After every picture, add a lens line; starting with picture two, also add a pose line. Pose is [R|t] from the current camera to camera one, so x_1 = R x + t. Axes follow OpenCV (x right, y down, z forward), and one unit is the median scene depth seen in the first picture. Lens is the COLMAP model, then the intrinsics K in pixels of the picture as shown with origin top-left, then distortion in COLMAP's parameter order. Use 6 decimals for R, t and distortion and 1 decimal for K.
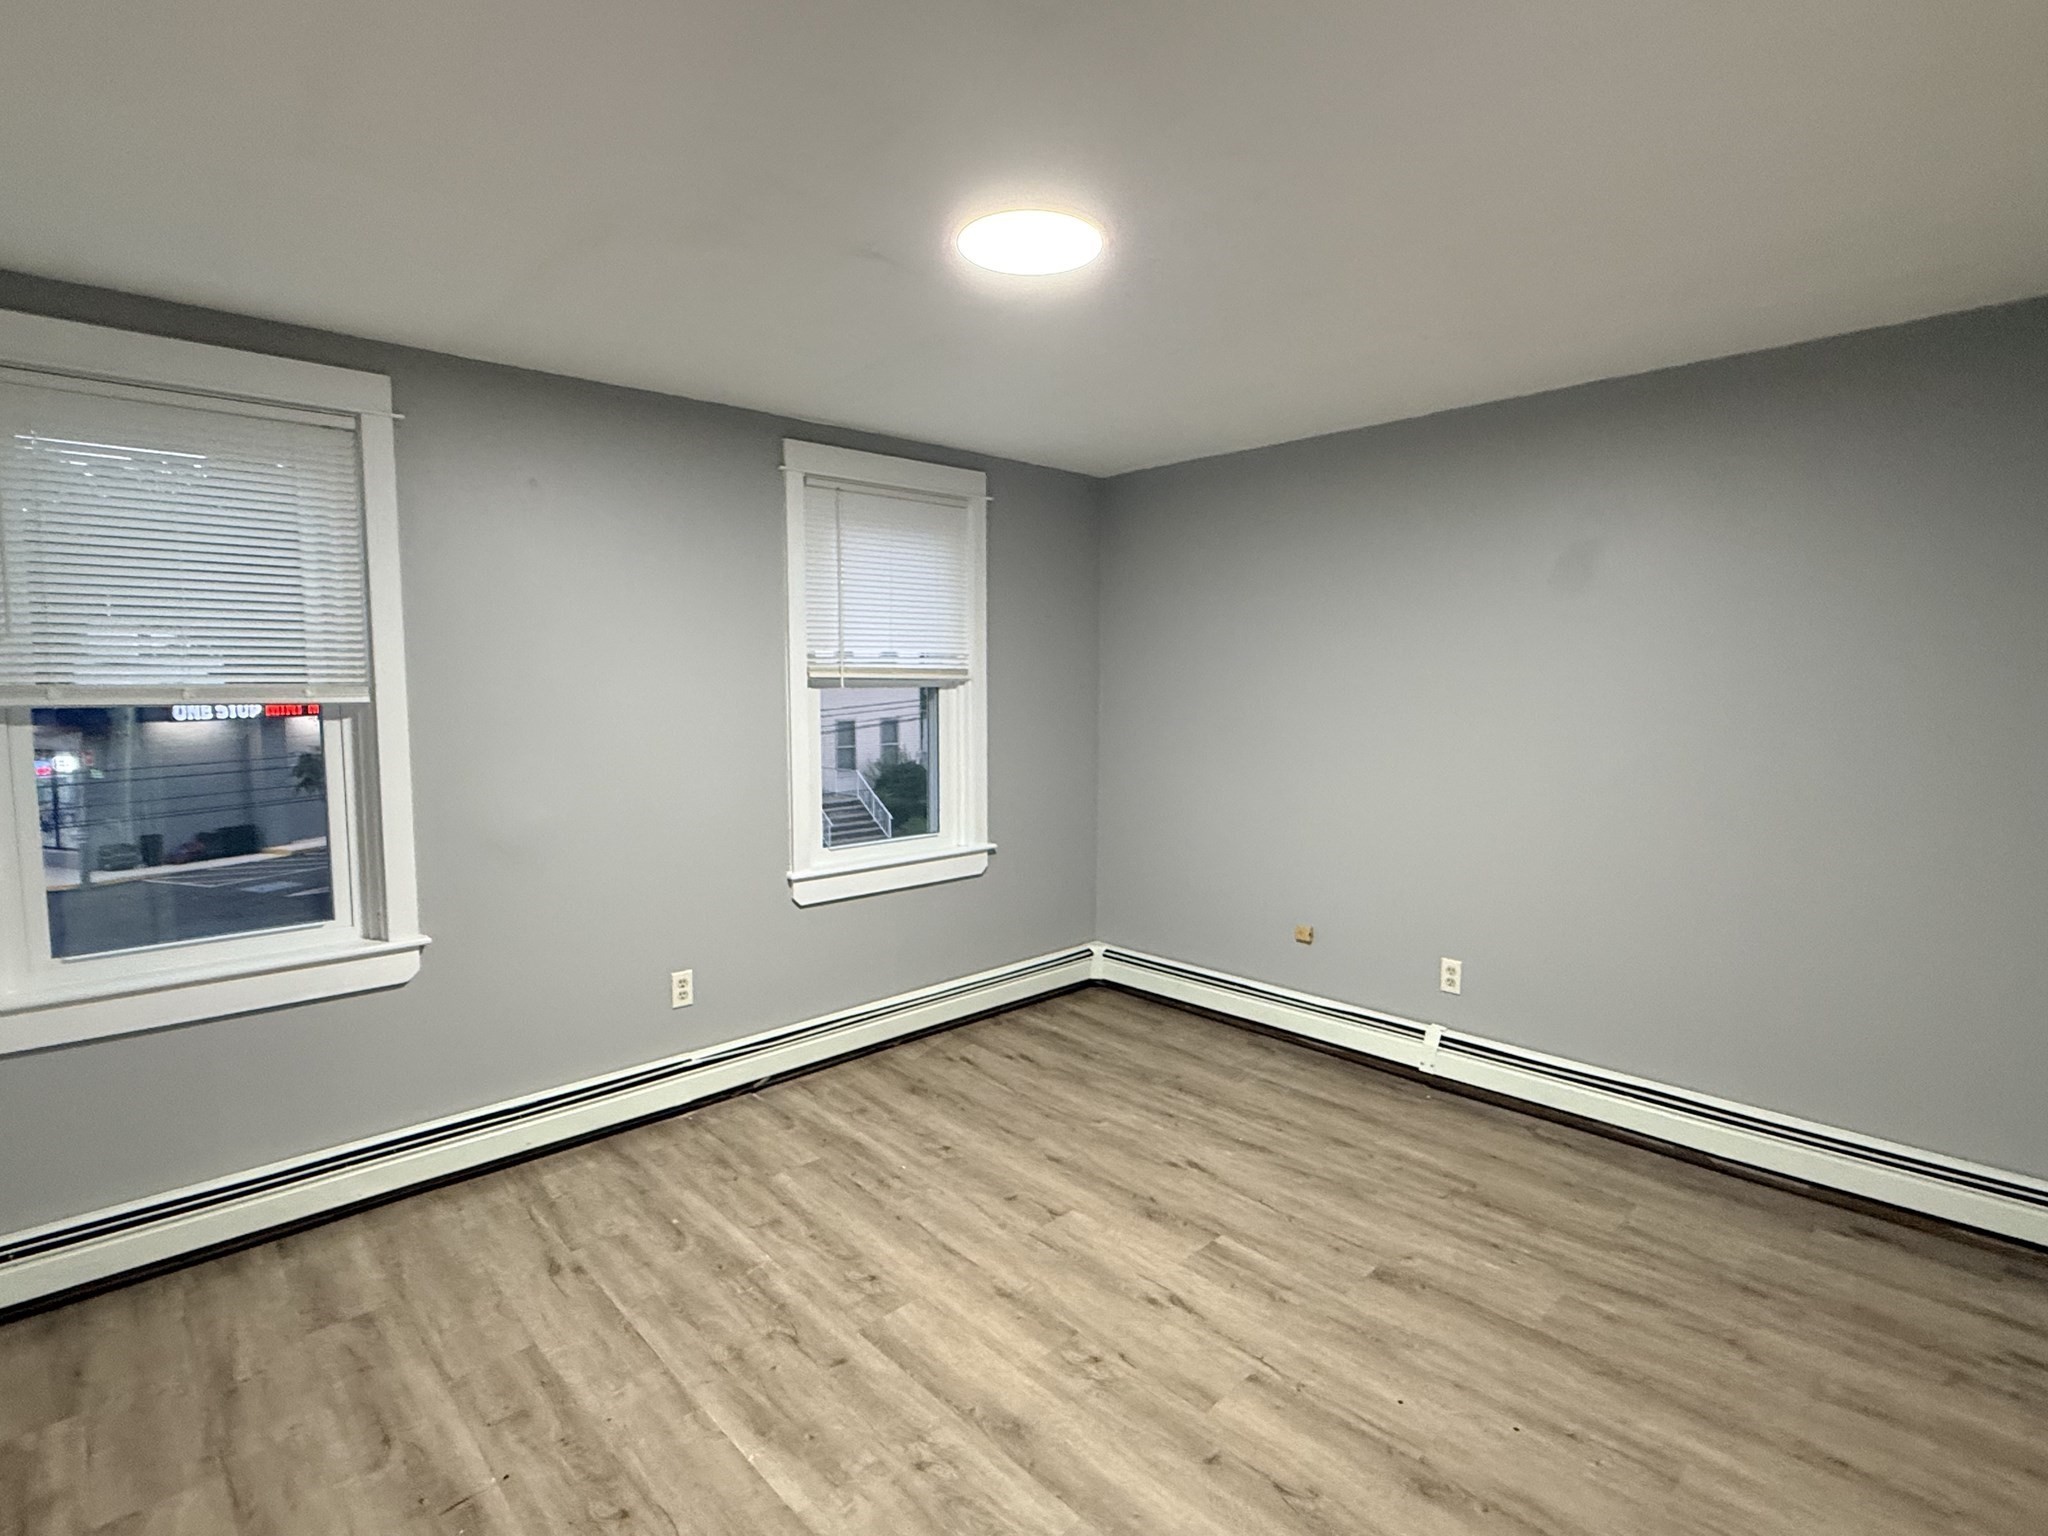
lens RADIAL K [[1030.4, 0, 1025.8], [0, 1030.4, 763.6], [0, 0, 1]] dist [-0.001744, 0.001634]
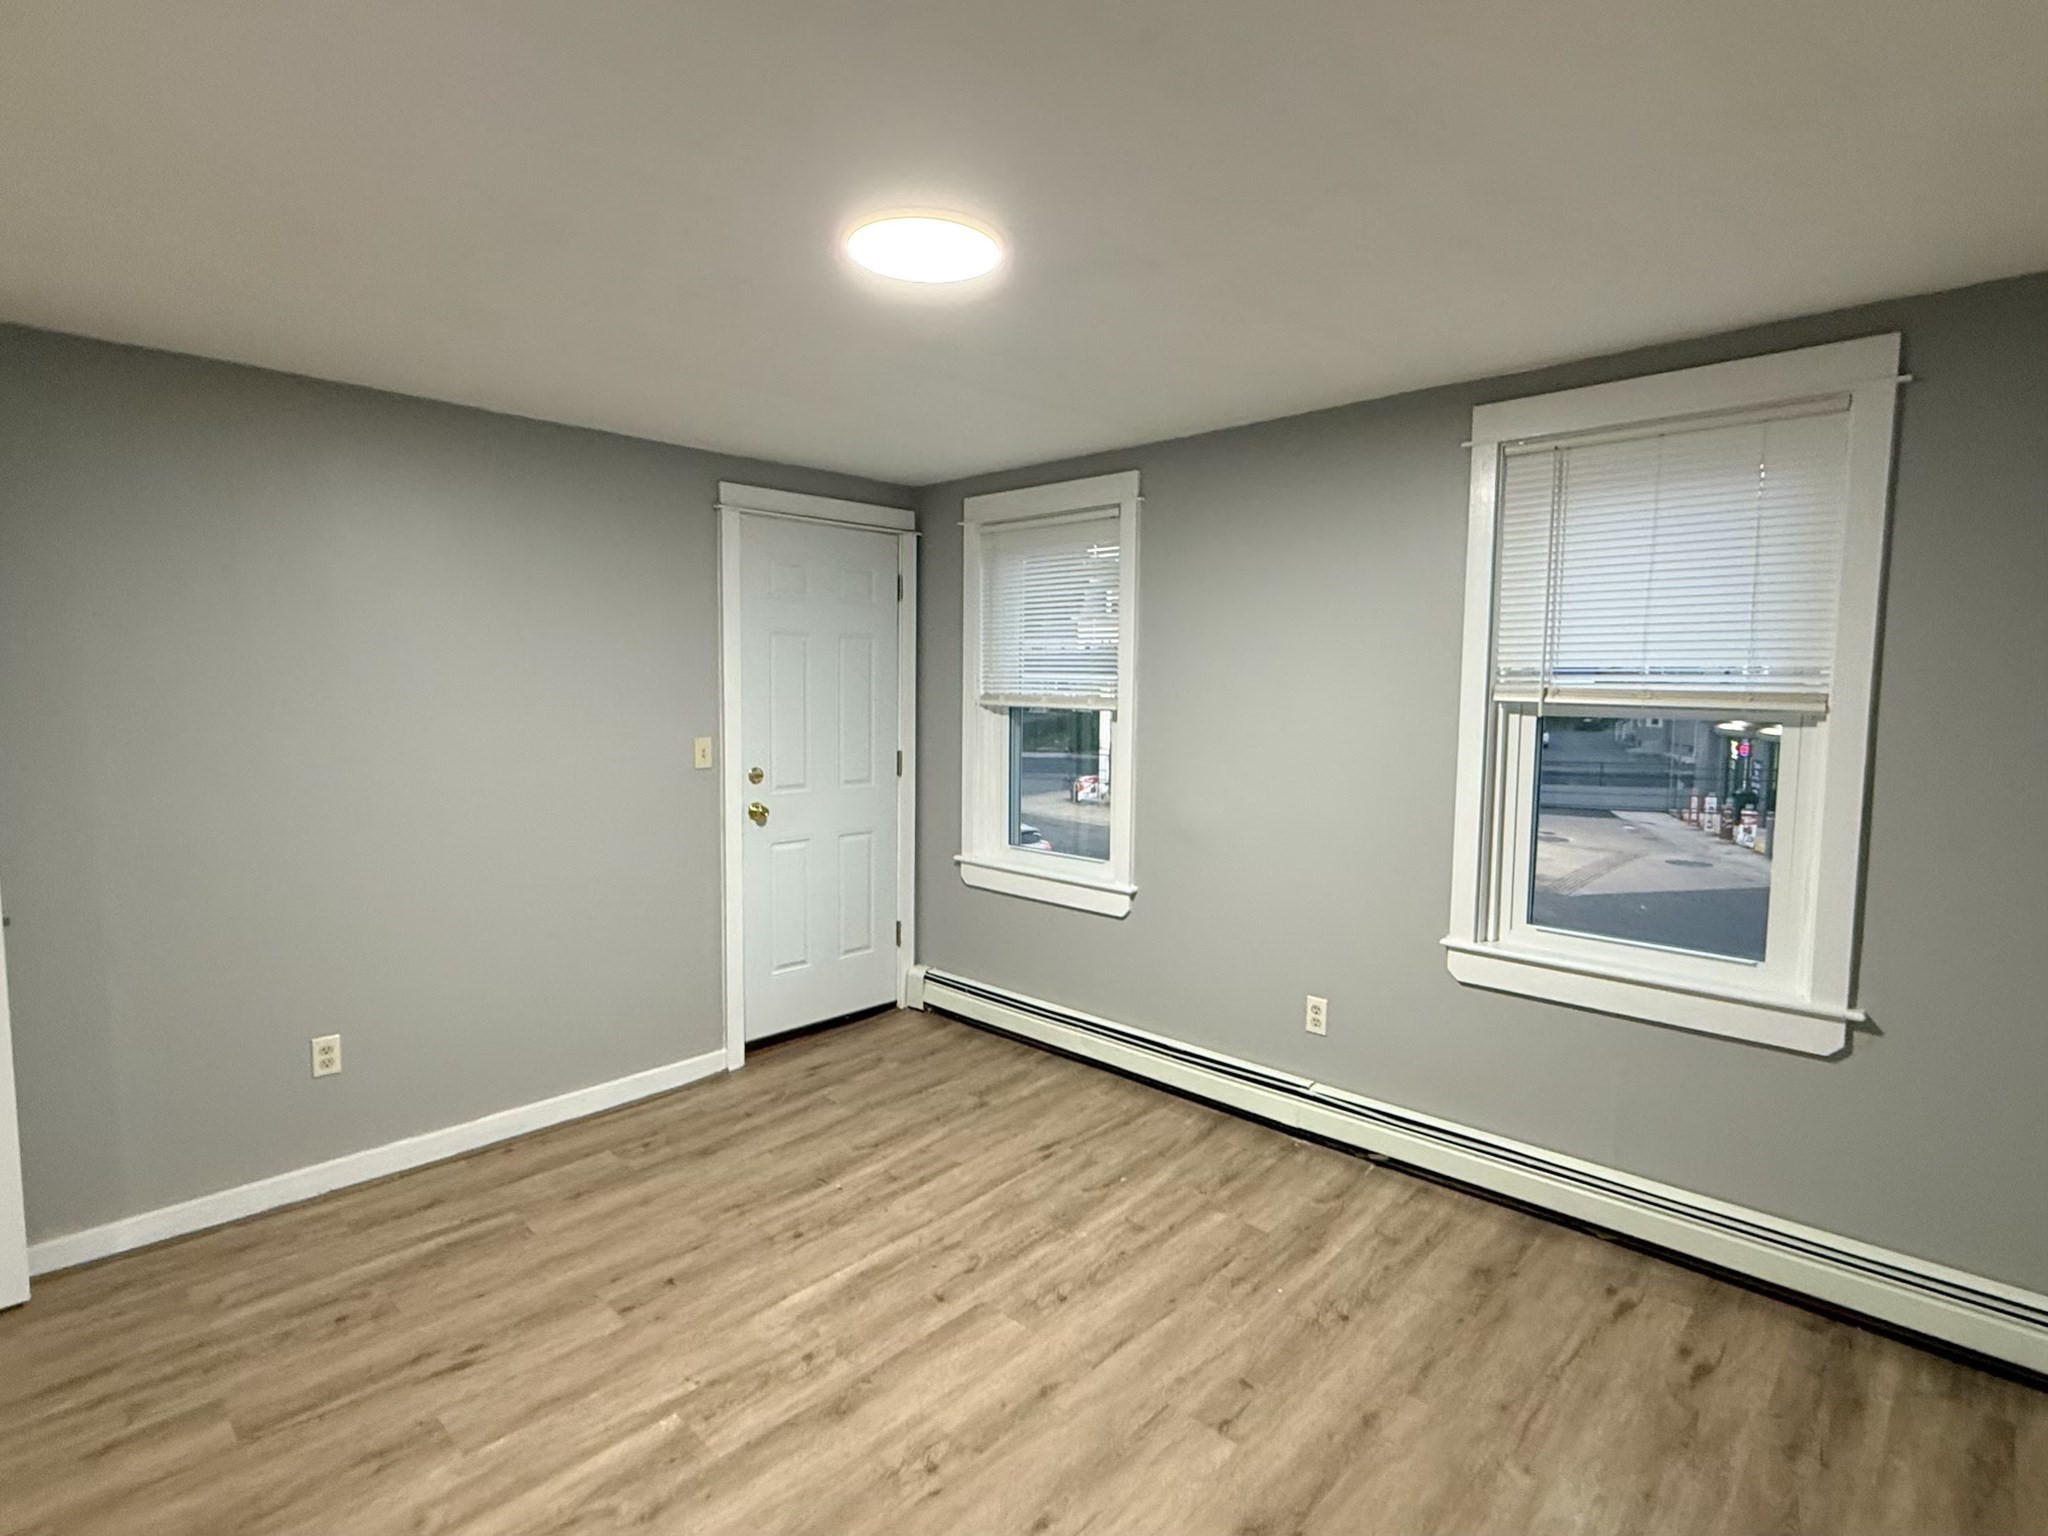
lens RADIAL K [[1030.4, 0, 1025.8], [0, 1030.4, 763.6], [0, 0, 1]] dist [-0.001744, 0.001634]
pose [[0.052223, 0.085586, -0.994961, 0.722565], [-0.093023, 0.992406, 0.080484, -0.085233], [0.994293, 0.088351, 0.059788, 0.774675]]
